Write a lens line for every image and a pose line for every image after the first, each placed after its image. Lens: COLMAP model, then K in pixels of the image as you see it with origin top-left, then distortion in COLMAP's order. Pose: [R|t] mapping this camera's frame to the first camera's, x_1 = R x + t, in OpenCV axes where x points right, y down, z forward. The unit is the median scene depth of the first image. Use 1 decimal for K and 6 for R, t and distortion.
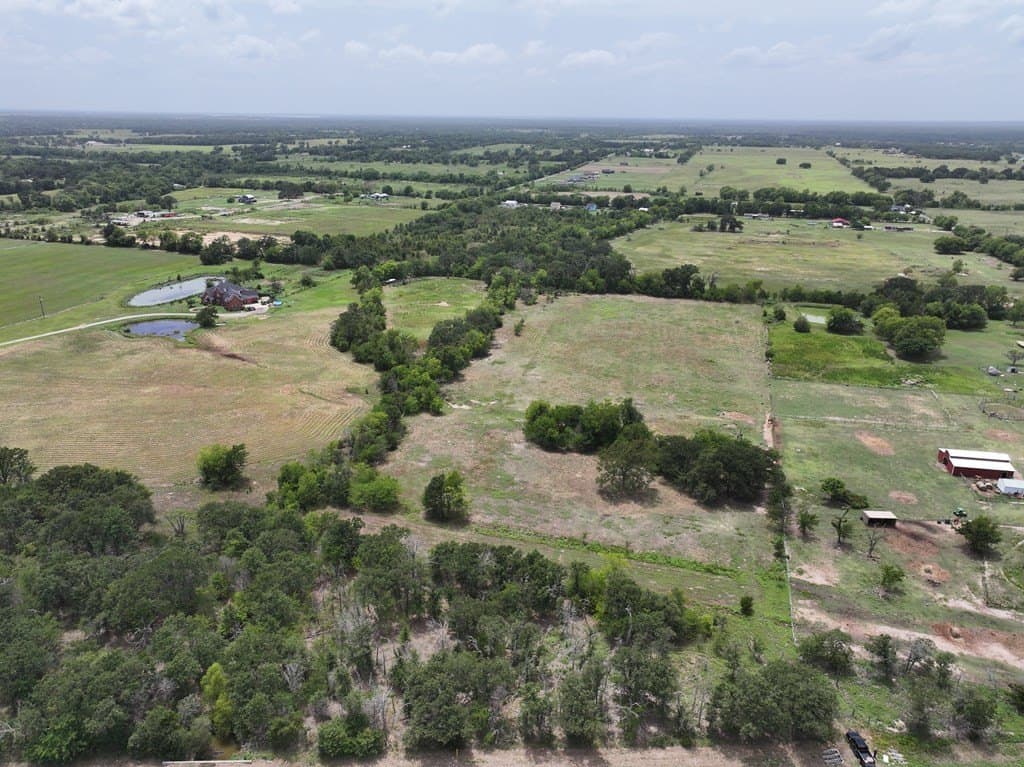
lens RADIAL K [[720.6, 0, 516.7], [0, 720.6, 381.4], [0, 0, 1]] dist [-0.009424, 0.025676]
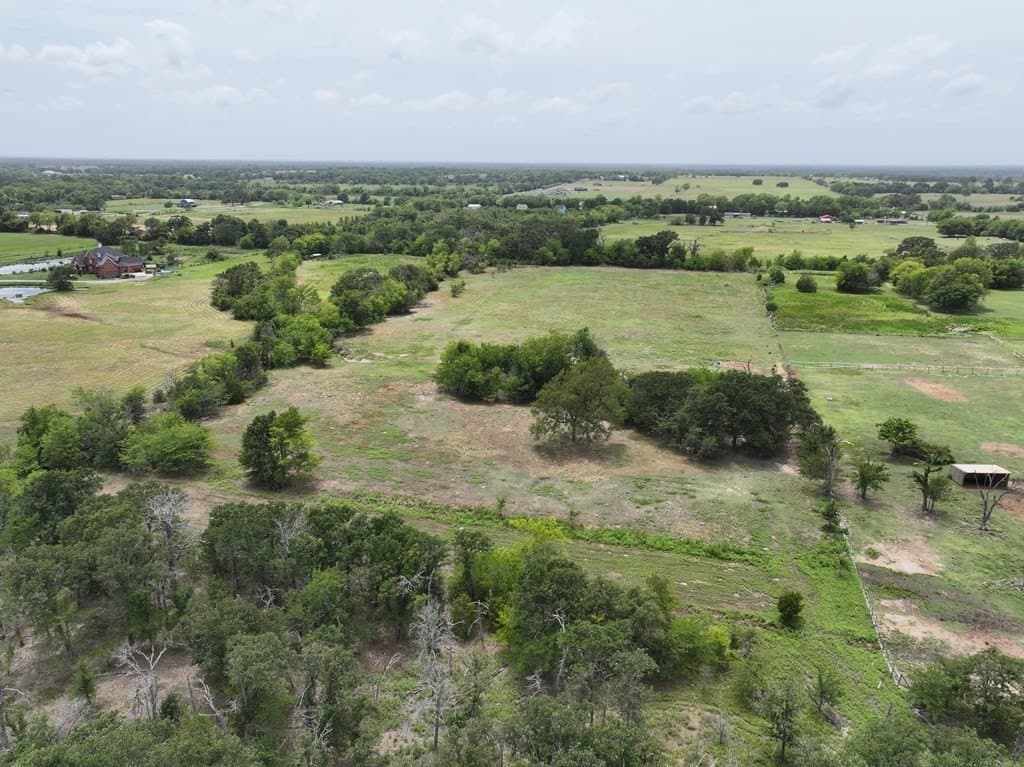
lens RADIAL K [[720.6, 0, 516.7], [0, 720.6, 381.4], [0, 0, 1]] dist [-0.009424, 0.025676]
pose [[0.999589, -0.010559, 0.026647, 0.081209], [0.012096, 0.998230, -0.058220, 0.130818], [-0.025985, 0.058518, 0.997948, 0.355984]]
